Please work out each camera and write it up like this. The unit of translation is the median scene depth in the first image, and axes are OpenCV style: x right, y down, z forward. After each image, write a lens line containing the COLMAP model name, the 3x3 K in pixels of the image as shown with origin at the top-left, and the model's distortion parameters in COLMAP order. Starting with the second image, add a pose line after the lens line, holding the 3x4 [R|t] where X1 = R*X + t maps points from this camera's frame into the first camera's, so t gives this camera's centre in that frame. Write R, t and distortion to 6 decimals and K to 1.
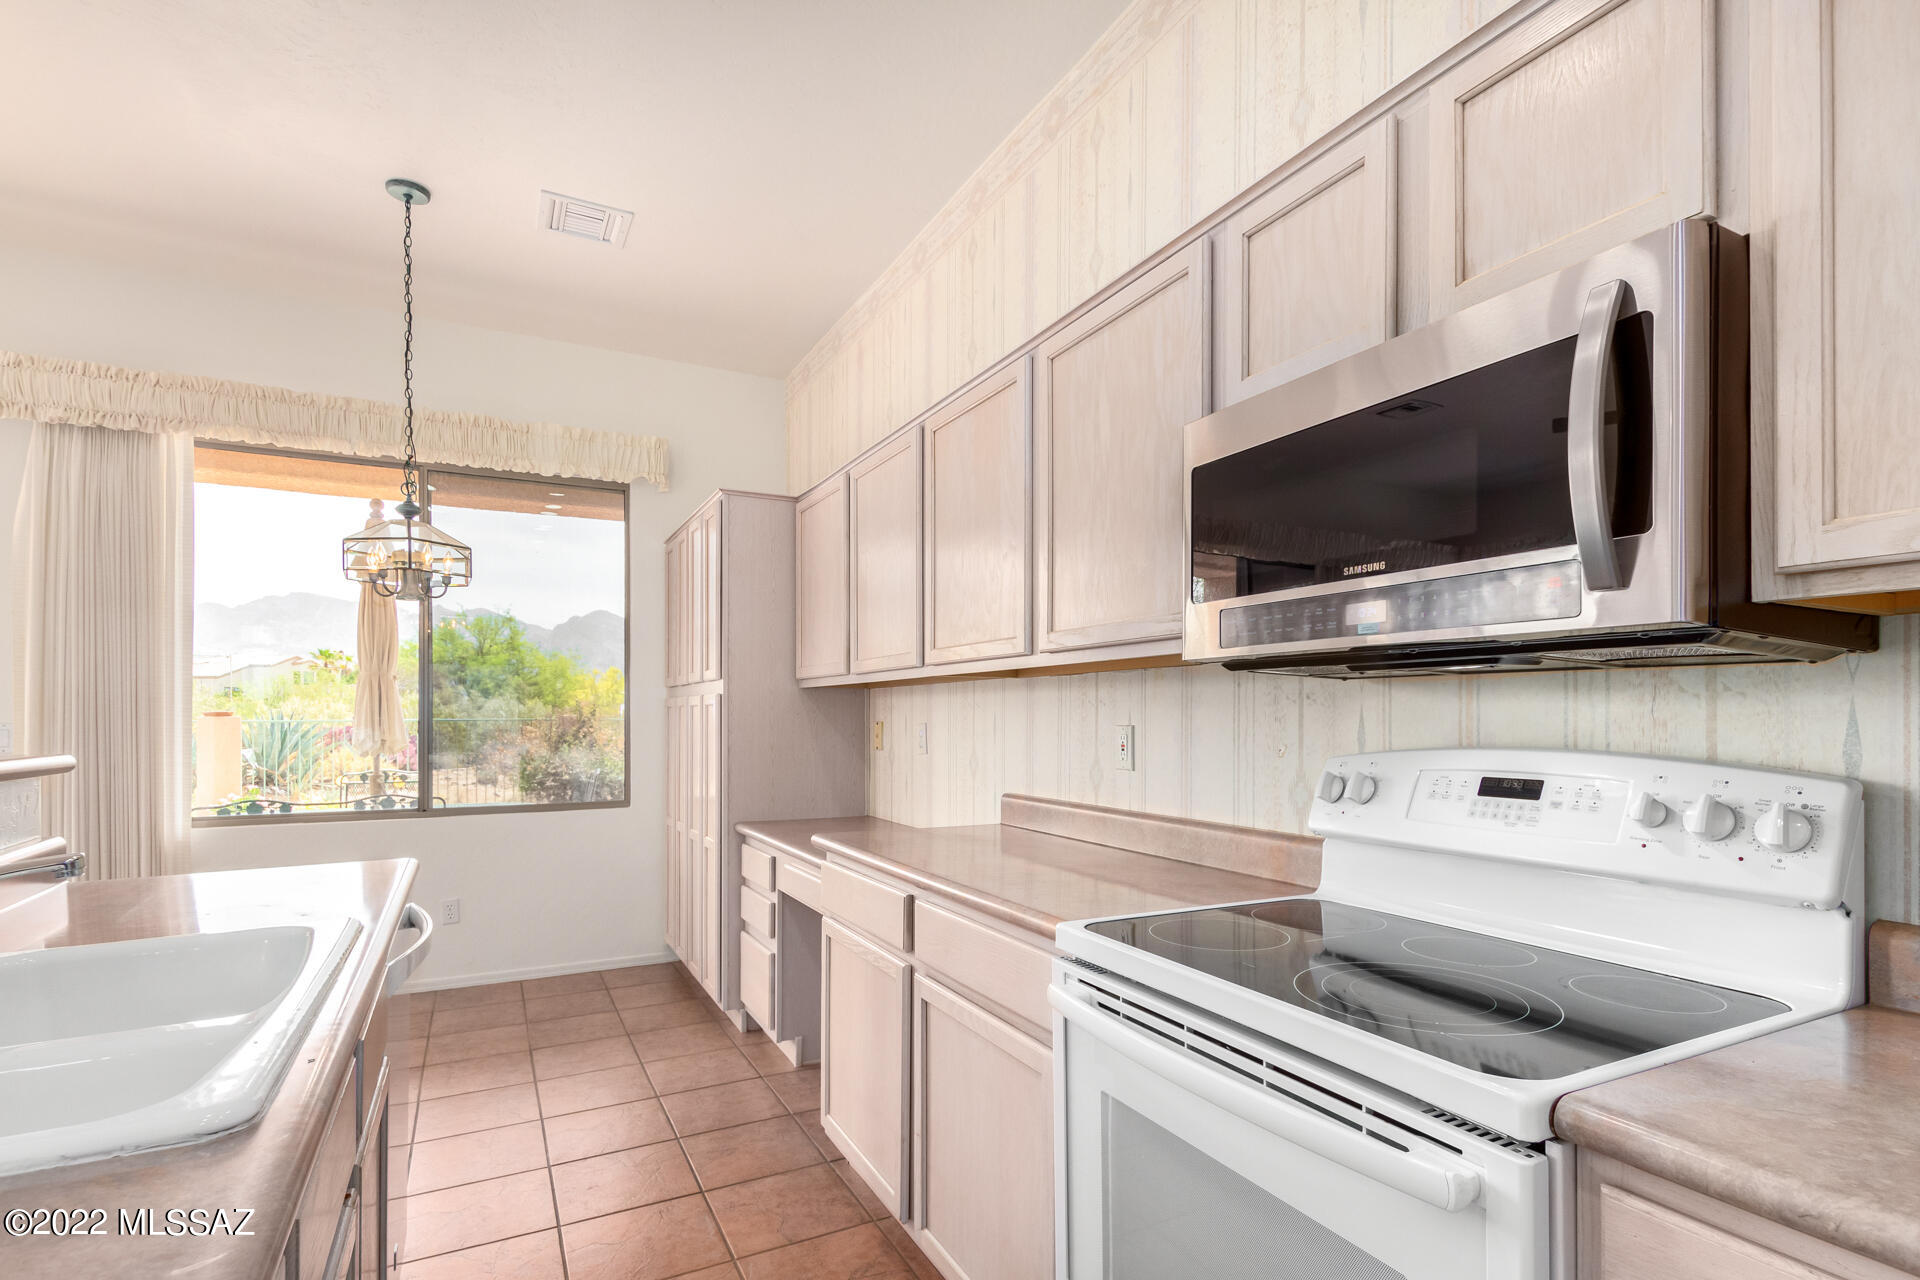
lens RADIAL K [[880.2, 0, 1030.6], [0, 880.2, 708.2], [0, 0, 1]] dist [-0.003669, -0.000857]
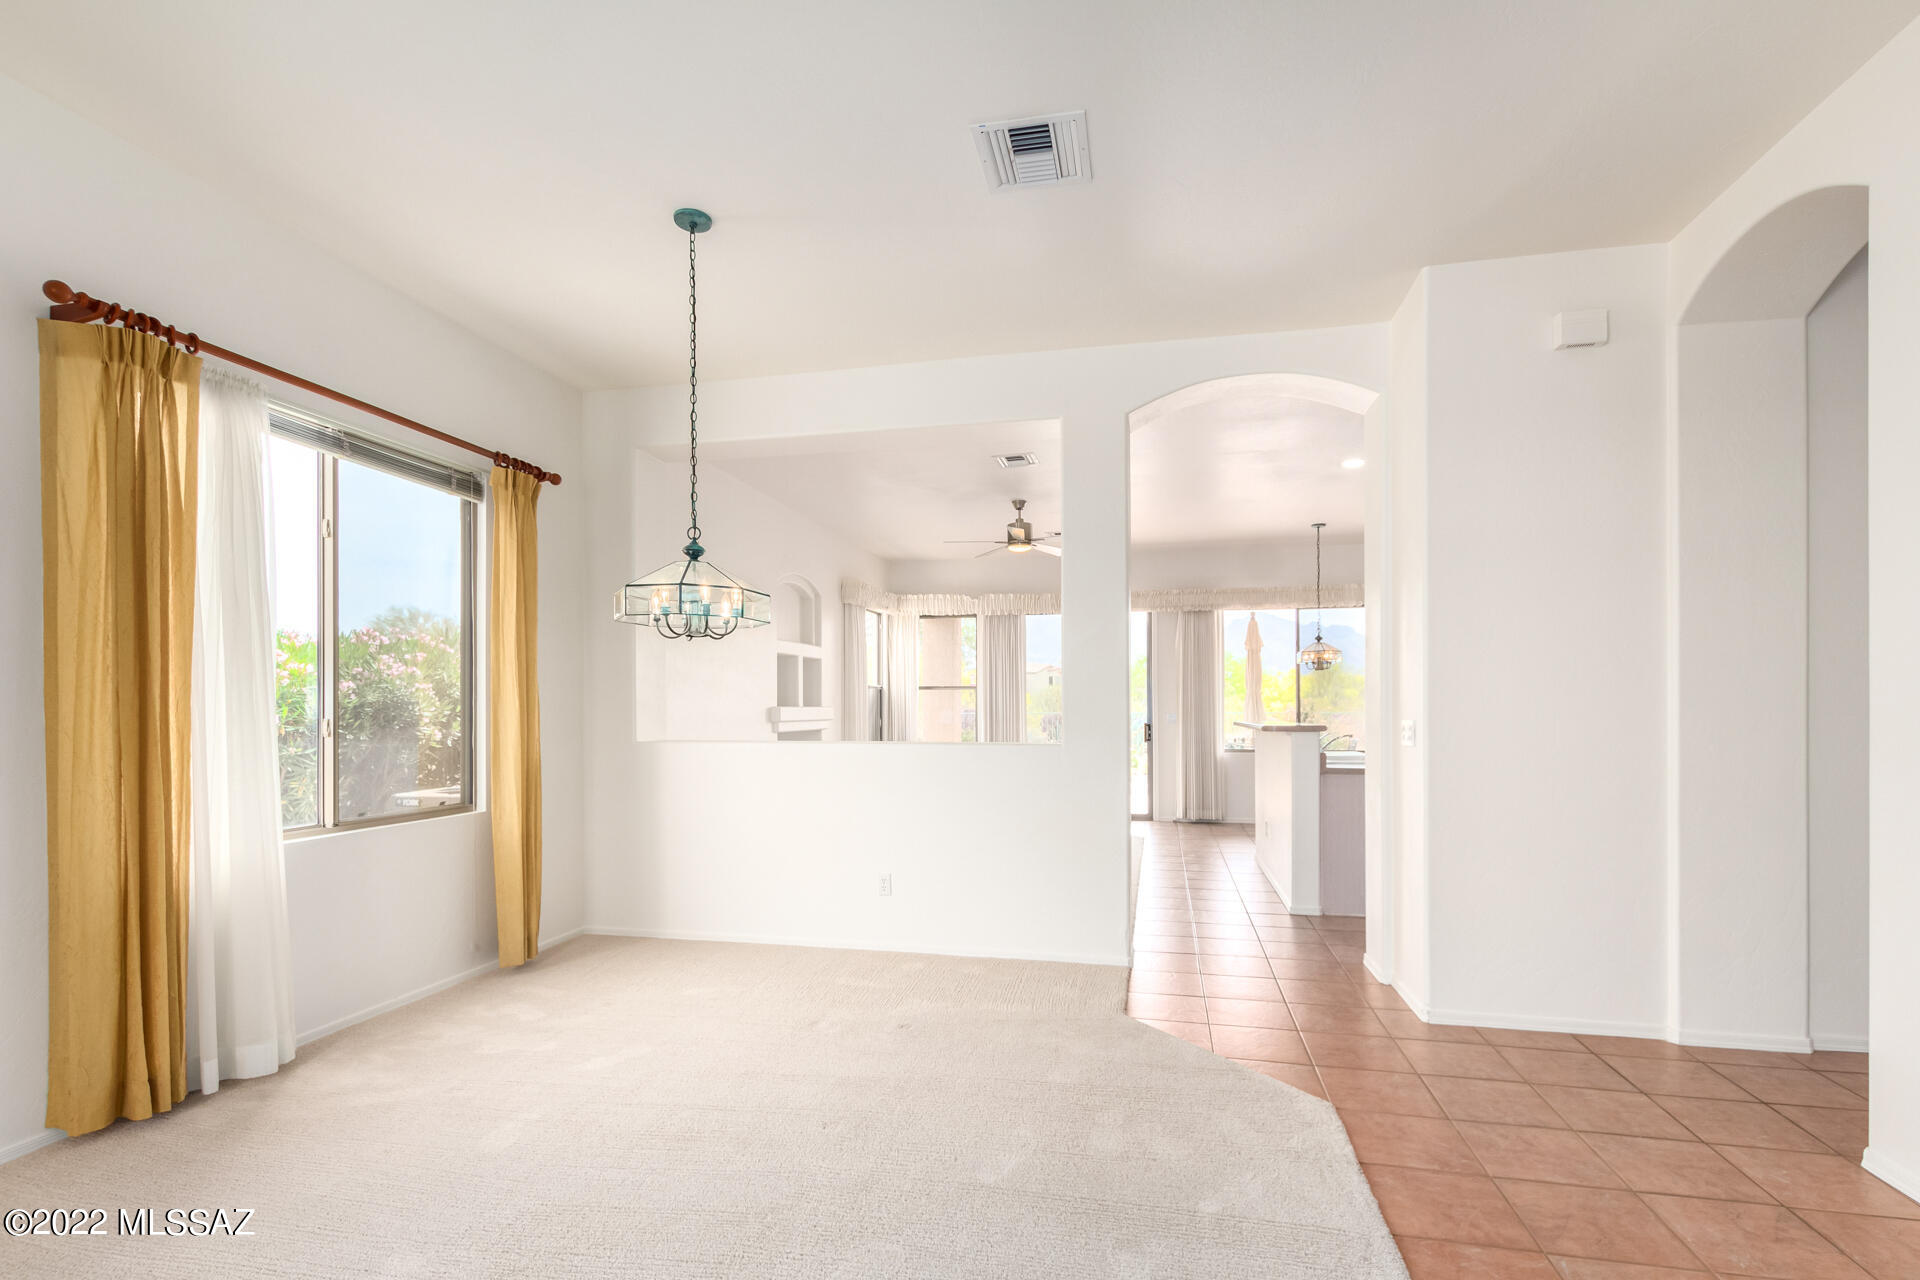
lens RADIAL K [[880.2, 0, 973.2], [0, 880.2, 695.7], [0, 0, 1]] dist [-0.003669, -0.000857]
pose [[0.760842, -0.005456, -0.648915, 0.241579], [0.002336, 0.999981, -0.005668, -0.026831], [0.648933, 0.002797, 0.760840, -1.638761]]
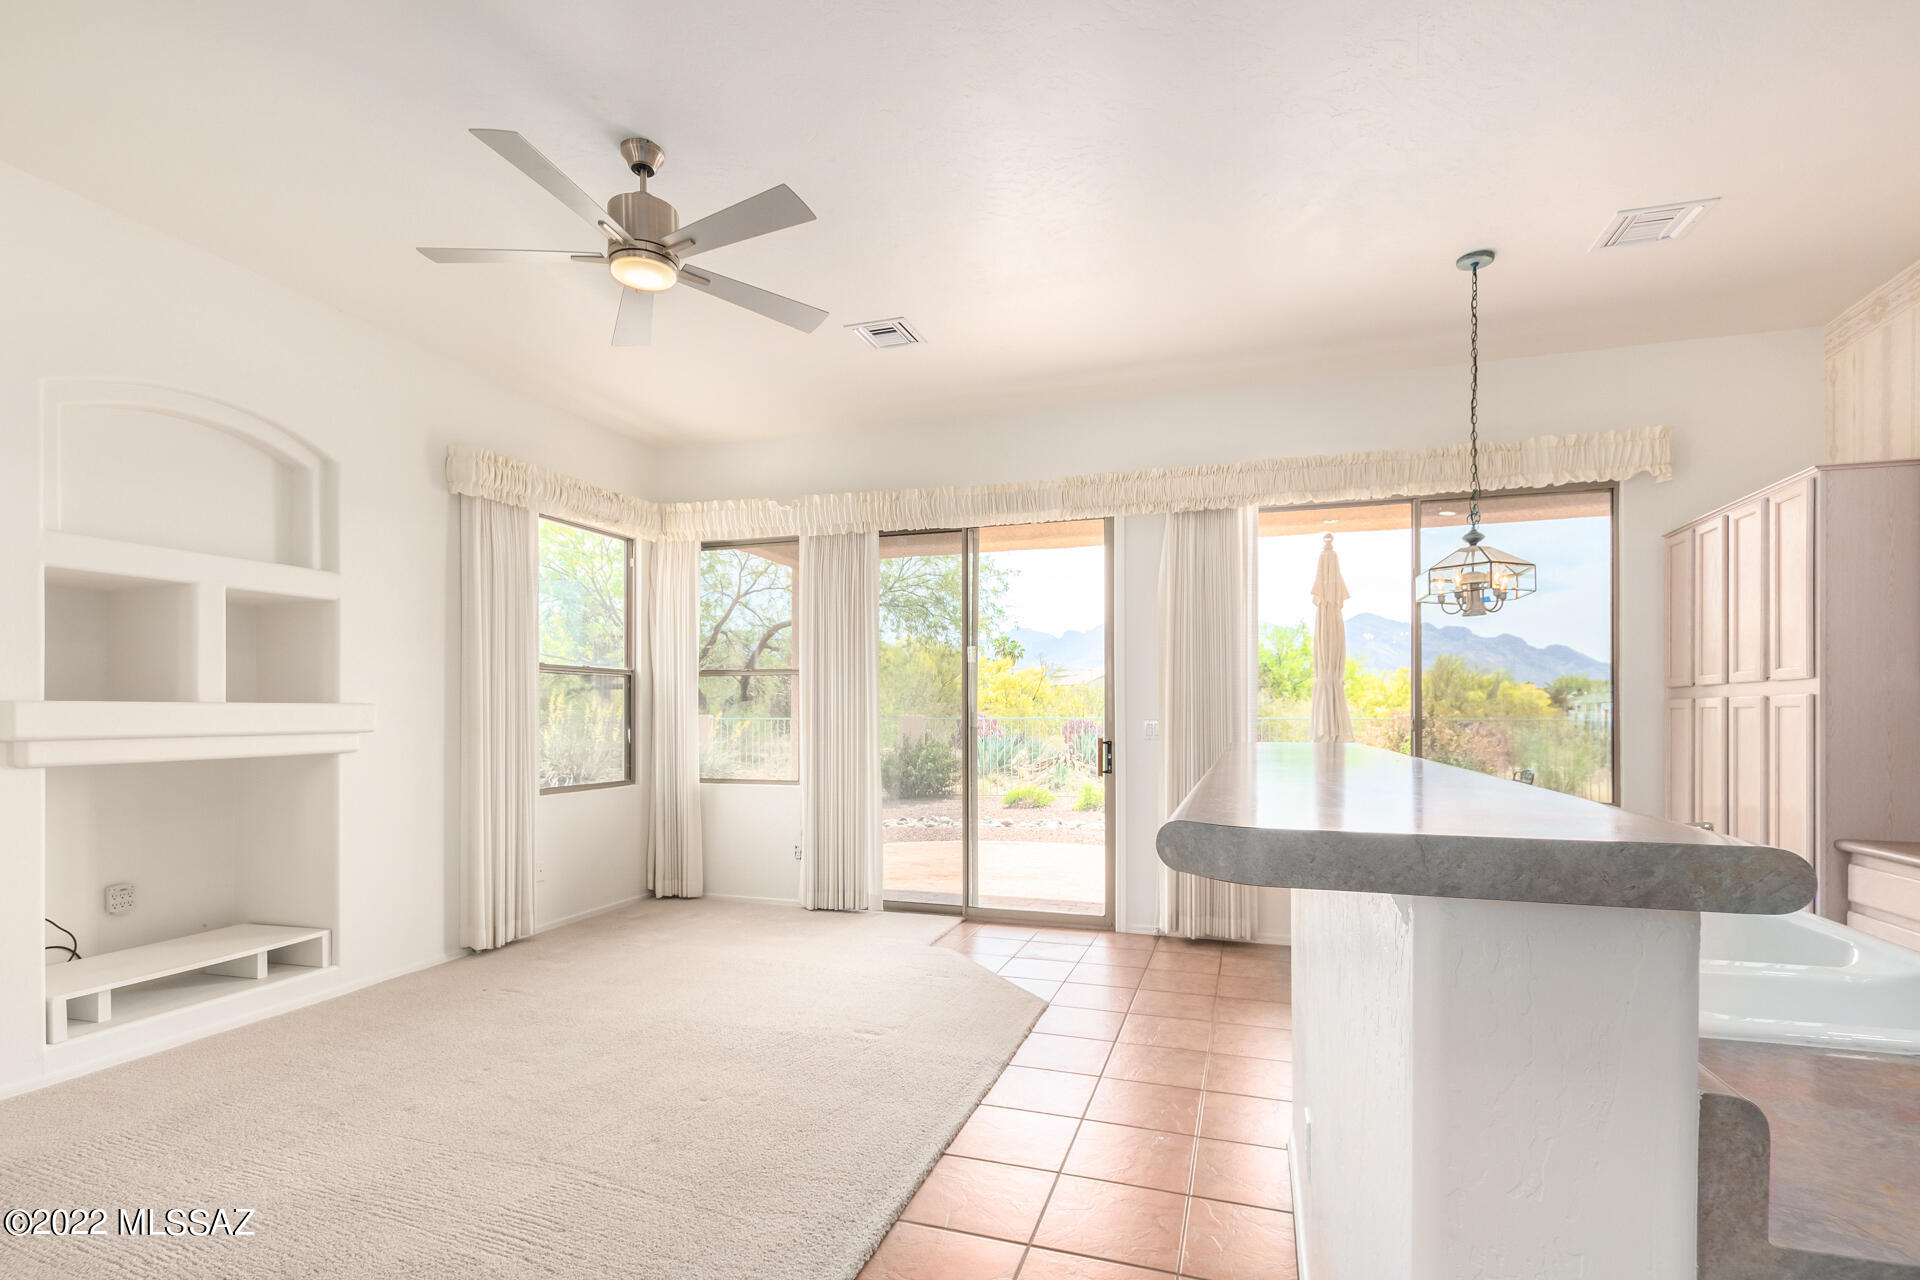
lens RADIAL K [[880.2, 0, 967.1], [0, 880.2, 711.8], [0, 0, 1]] dist [-0.003669, -0.000857]
pose [[0.684614, 0.001964, -0.728903, -0.285960], [0.001492, 0.999990, 0.004096, -0.002620], [0.728904, -0.003892, 0.684604, -0.242012]]
